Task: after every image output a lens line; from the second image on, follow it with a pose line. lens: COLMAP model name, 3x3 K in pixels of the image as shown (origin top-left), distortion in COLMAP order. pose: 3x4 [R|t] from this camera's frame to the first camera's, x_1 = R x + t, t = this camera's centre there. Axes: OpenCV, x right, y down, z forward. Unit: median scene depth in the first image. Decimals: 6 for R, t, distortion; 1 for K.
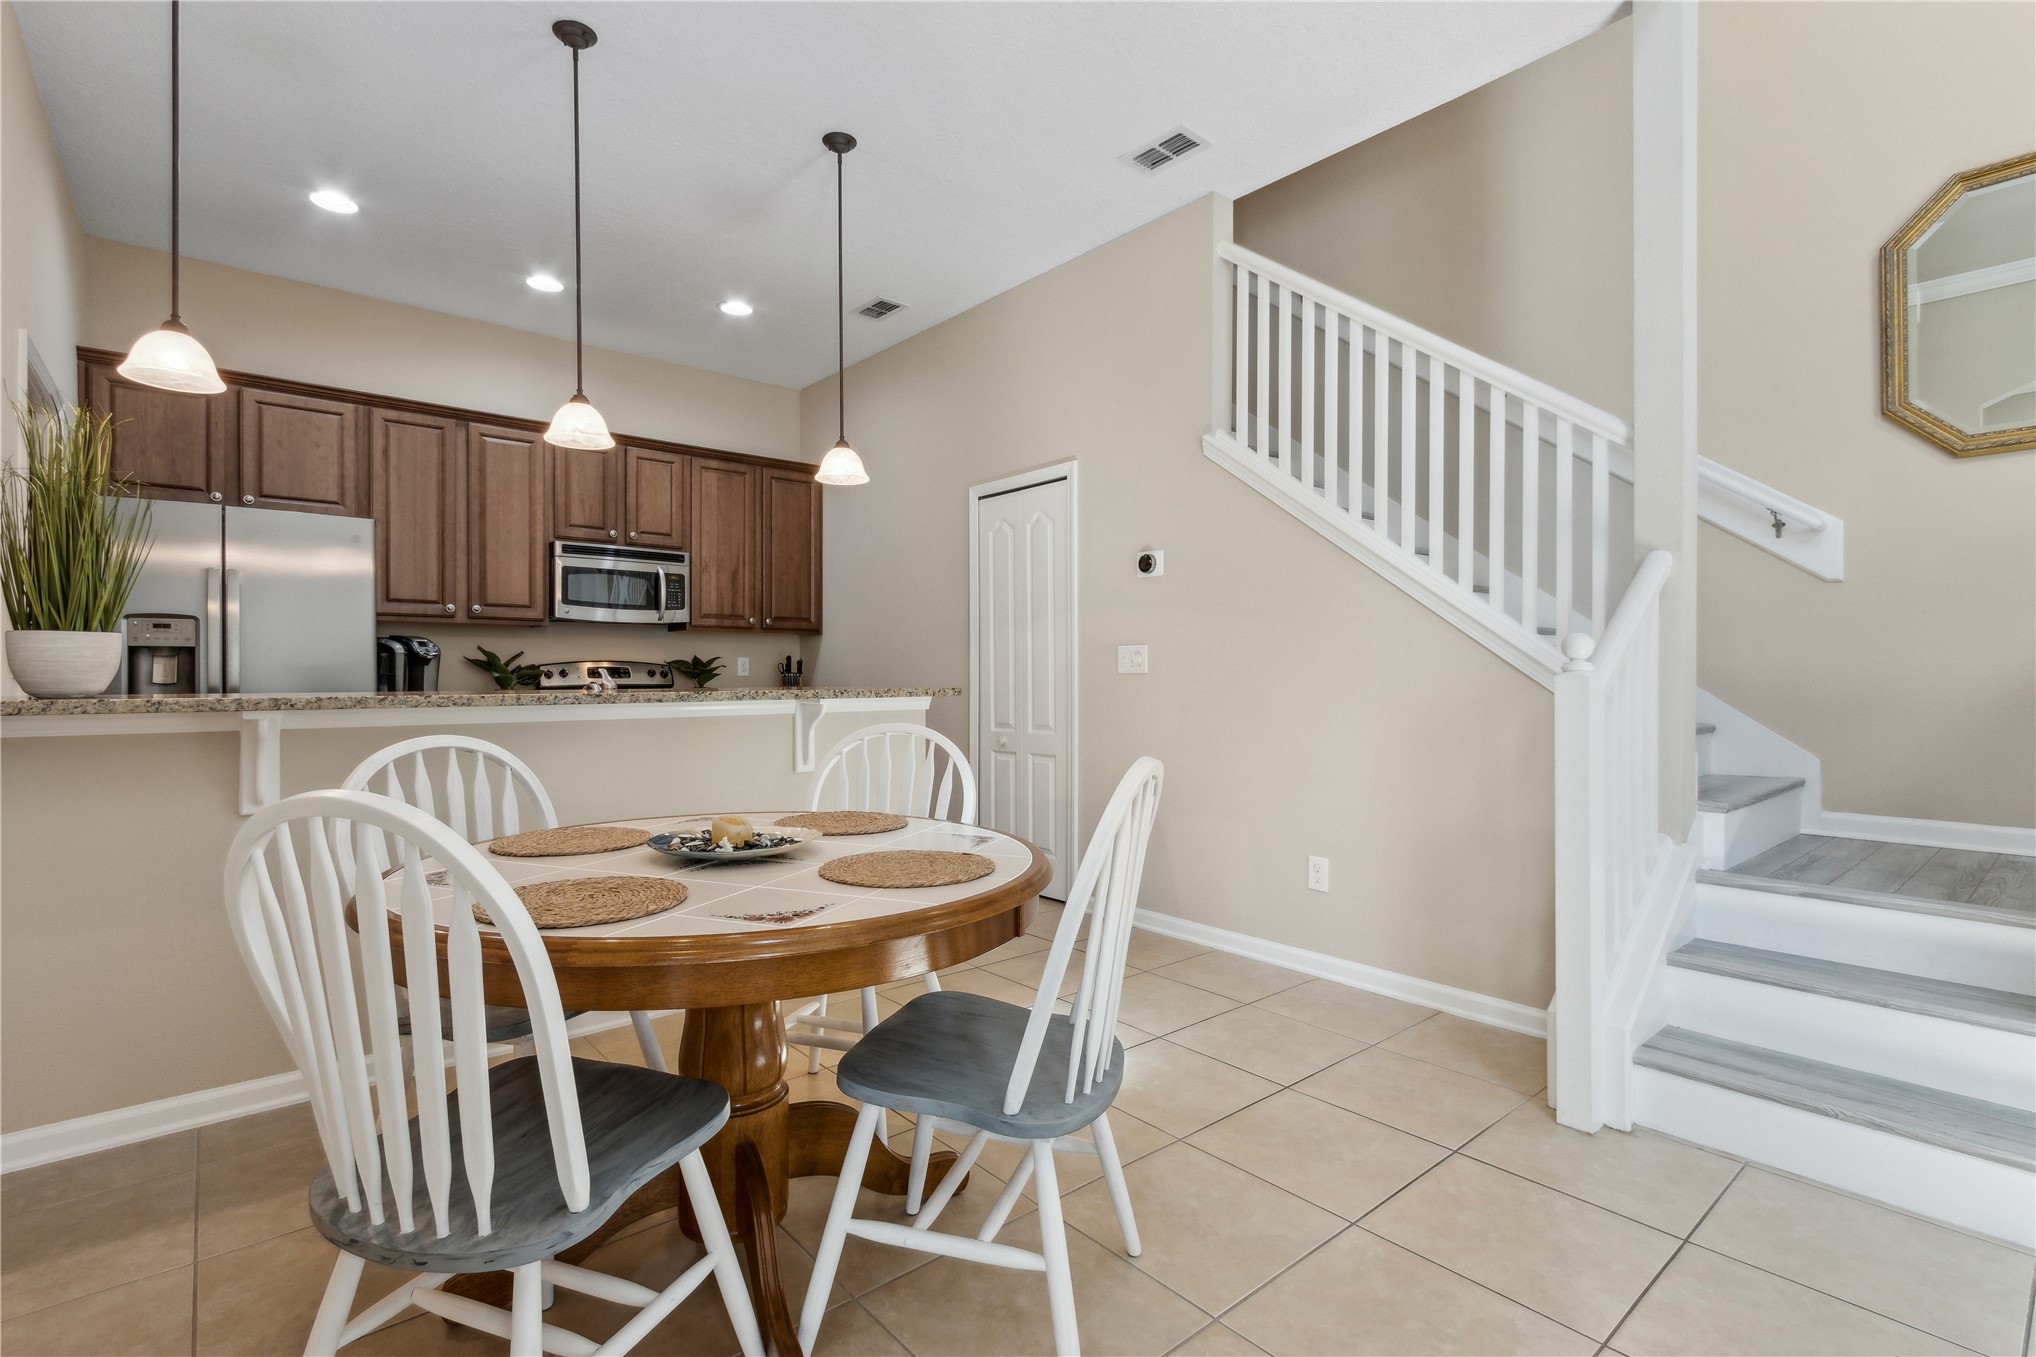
lens RADIAL K [[950.8, 0, 1020.7], [0, 950.8, 679.1], [0, 0, 1]] dist [0.005087, -0.003025]
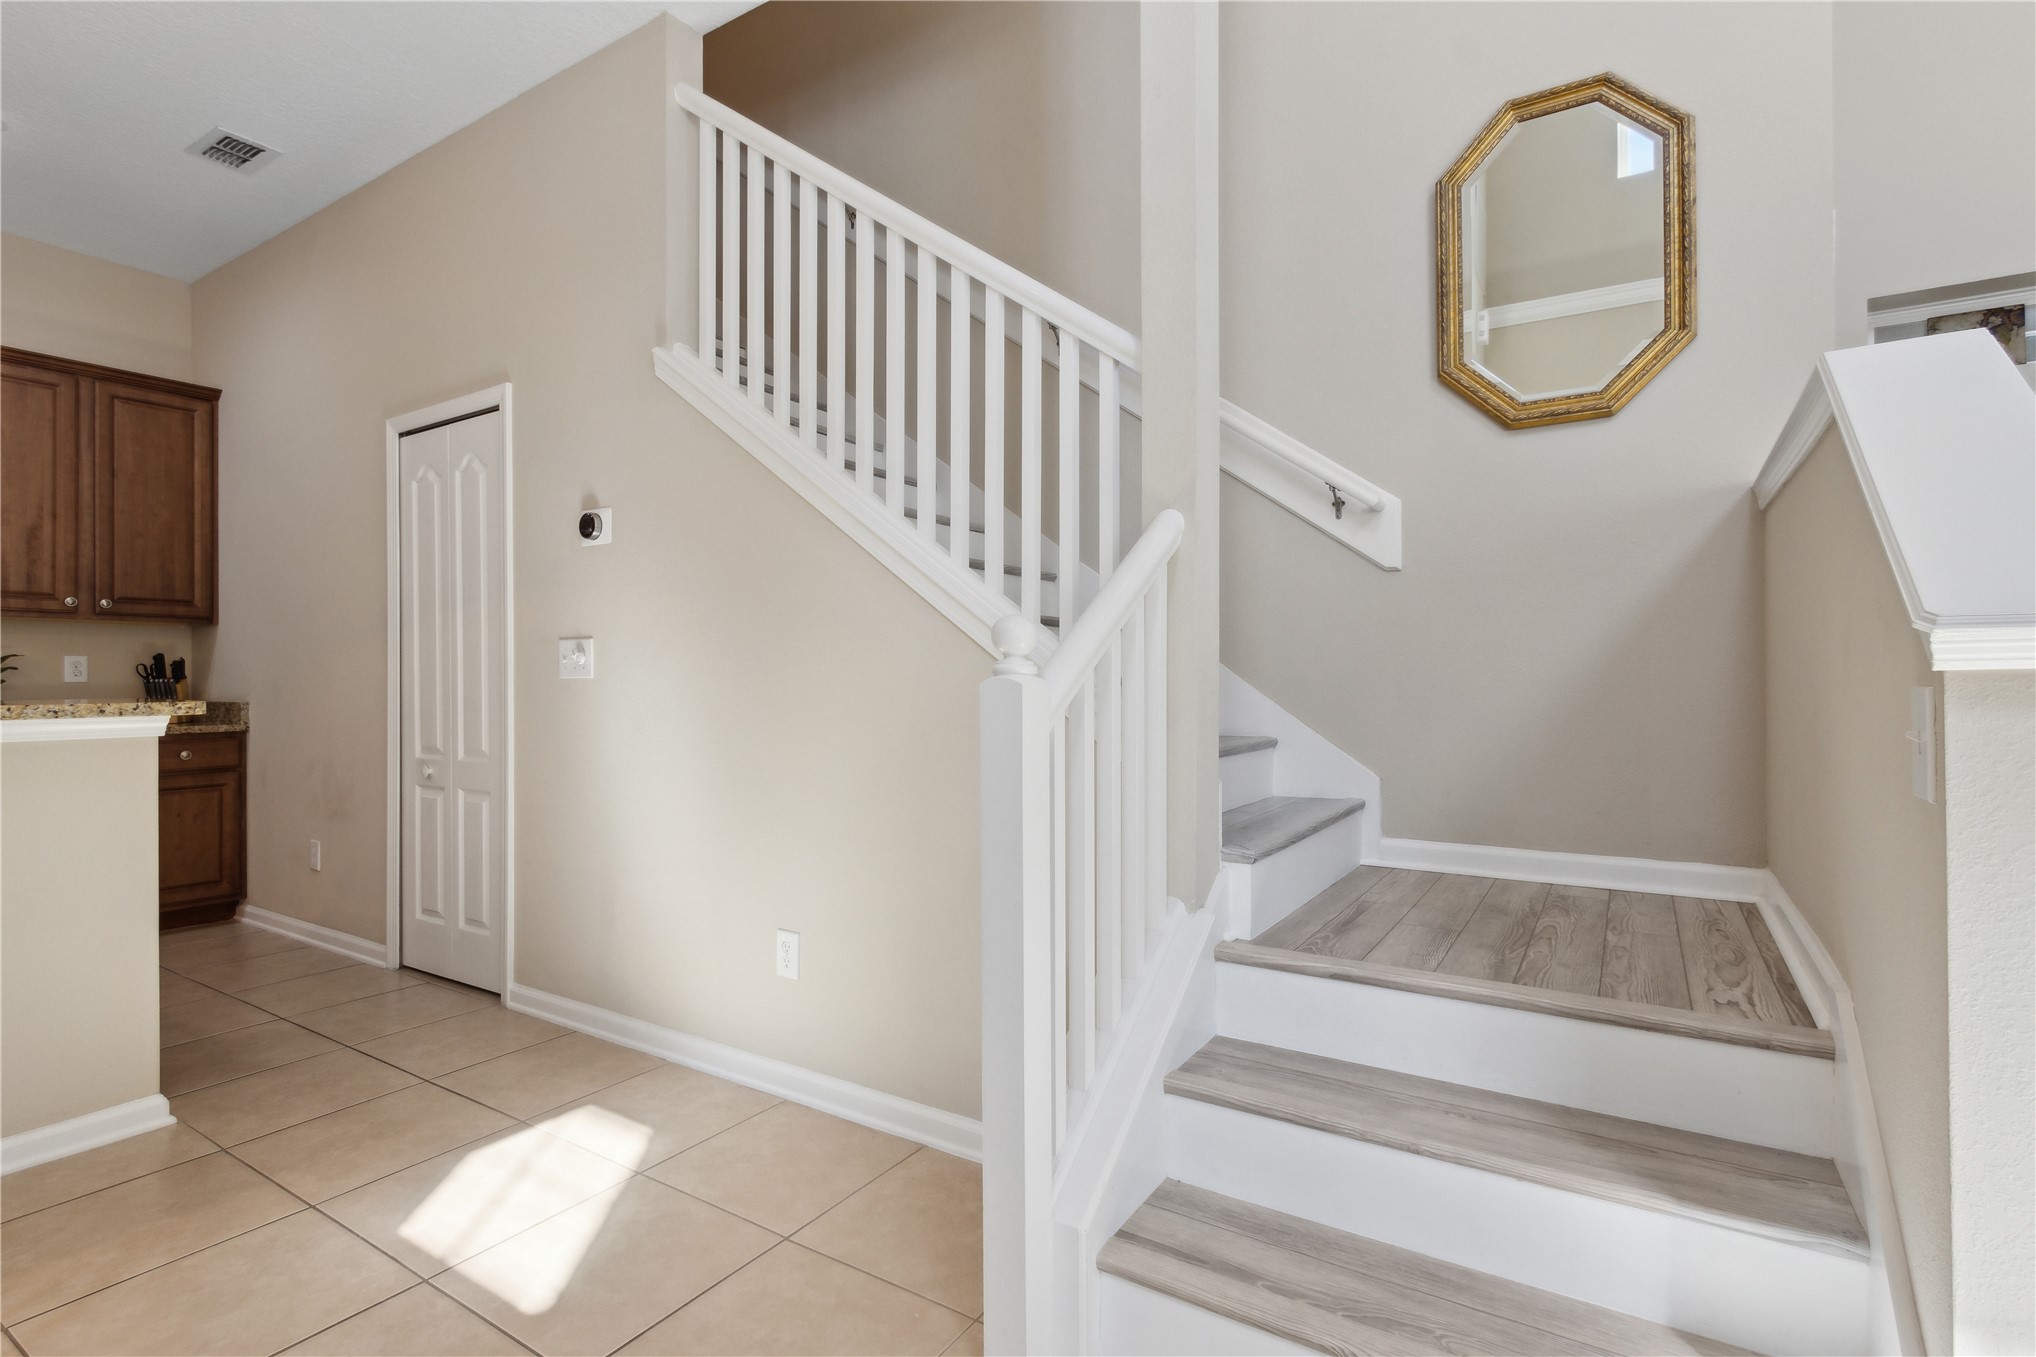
lens RADIAL K [[950.8, 0, 1019.4], [0, 950.8, 676.8], [0, 0, 1]] dist [0.005087, -0.003025]
pose [[0.952342, -0.002540, 0.305023, 0.182490], [0.004127, 0.999981, -0.004557, -0.001964], [-0.305006, 0.005598, 0.952334, 0.168204]]
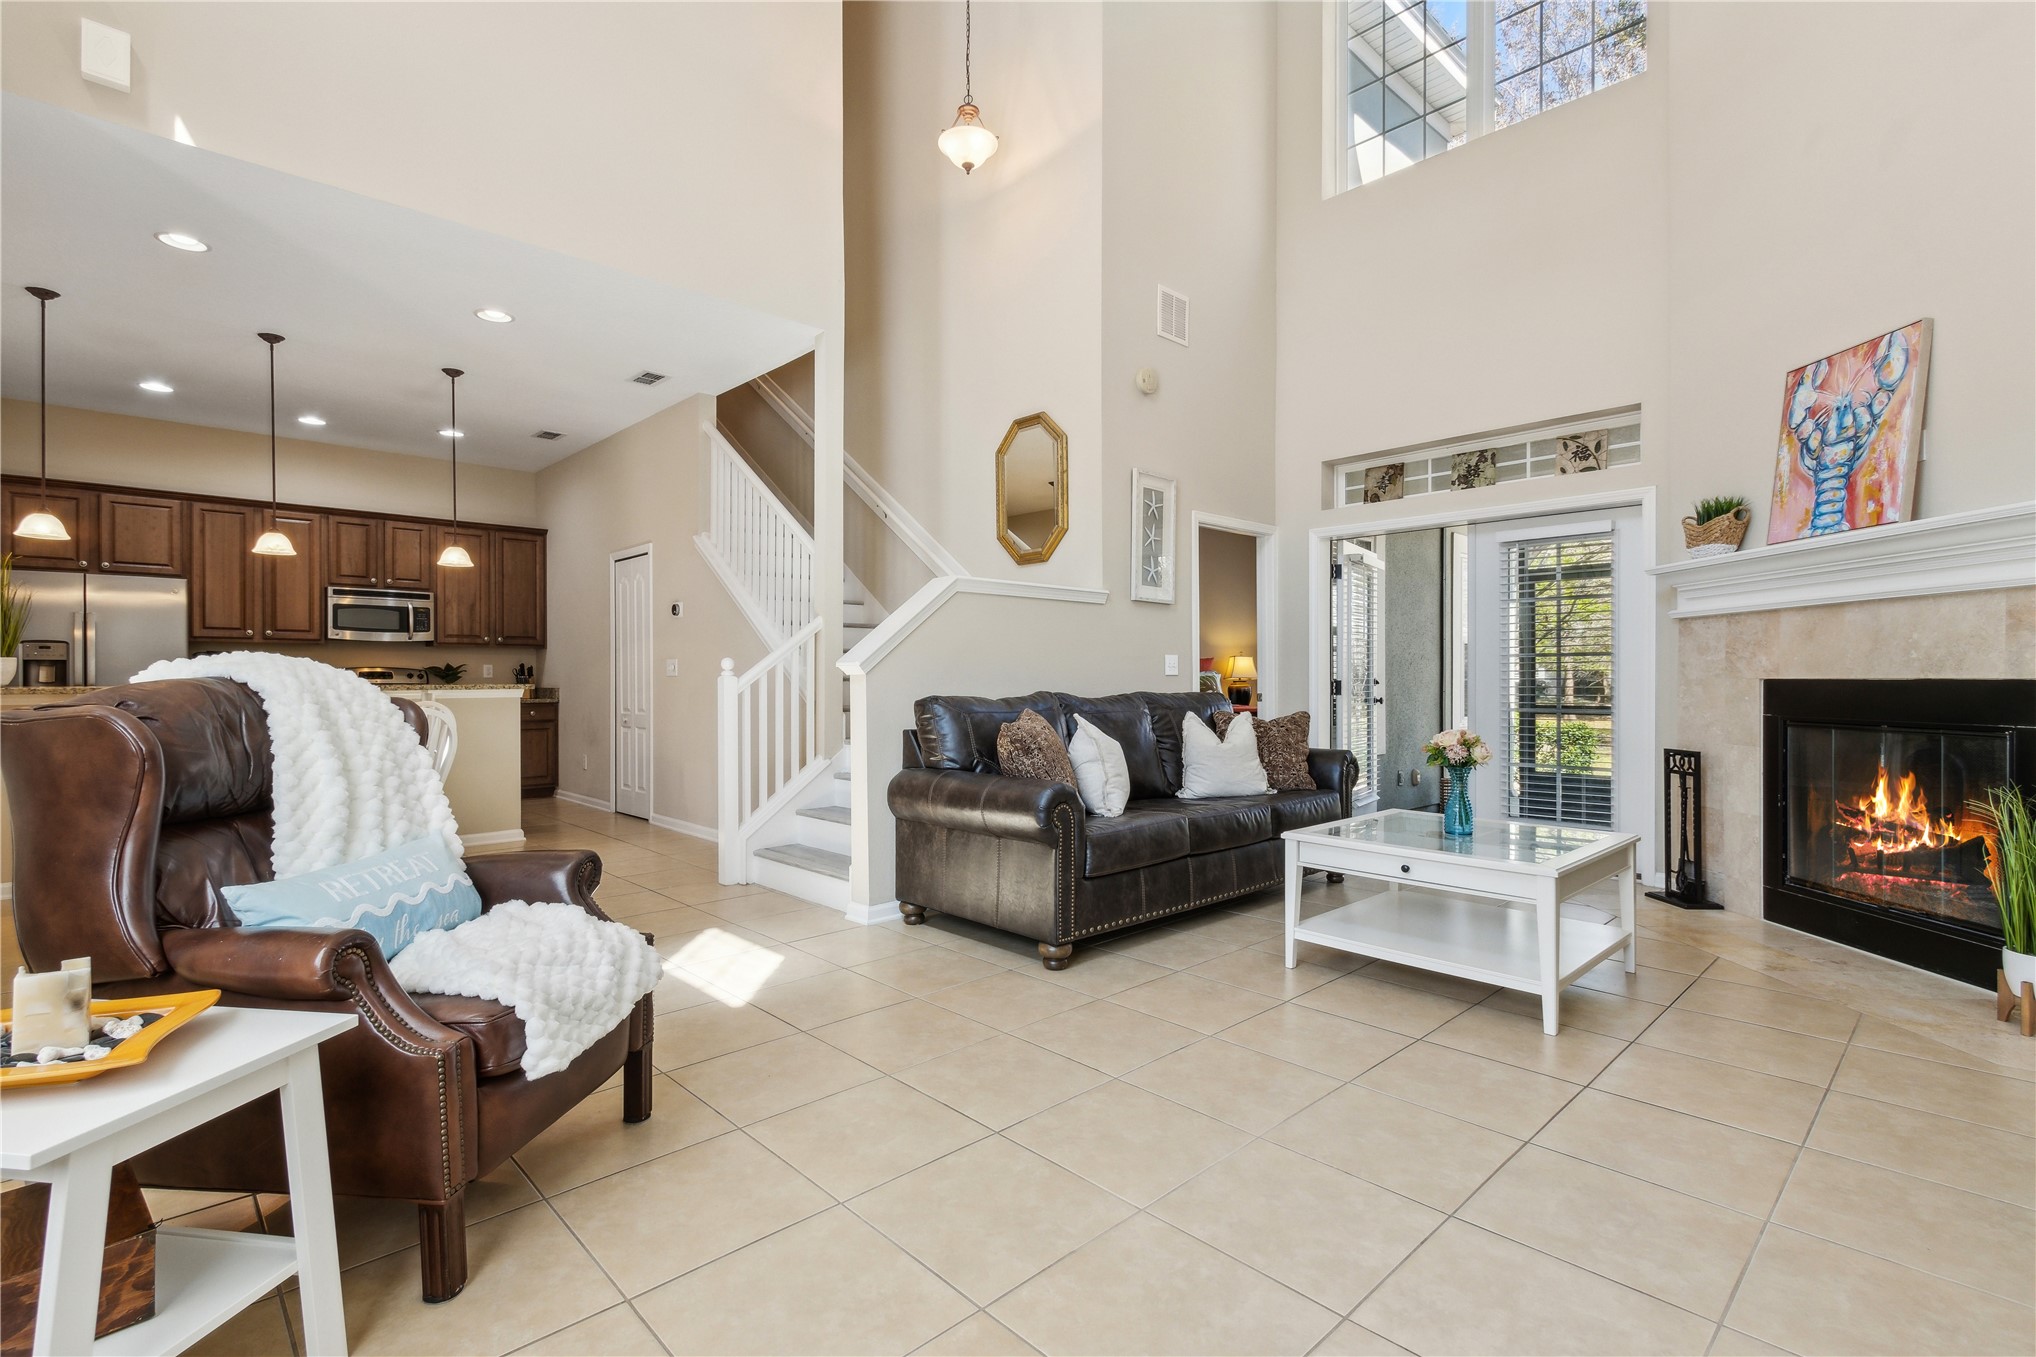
lens RADIAL K [[950.8, 0, 1025.9], [0, 950.8, 681.0], [0, 0, 1]] dist [0.005087, -0.003025]
pose [[0.998521, -0.000291, 0.054376, 0.524422], [0.000294, 1.000000, -0.000036, 0.002277], [-0.054376, 0.000052, 0.998521, -0.550203]]
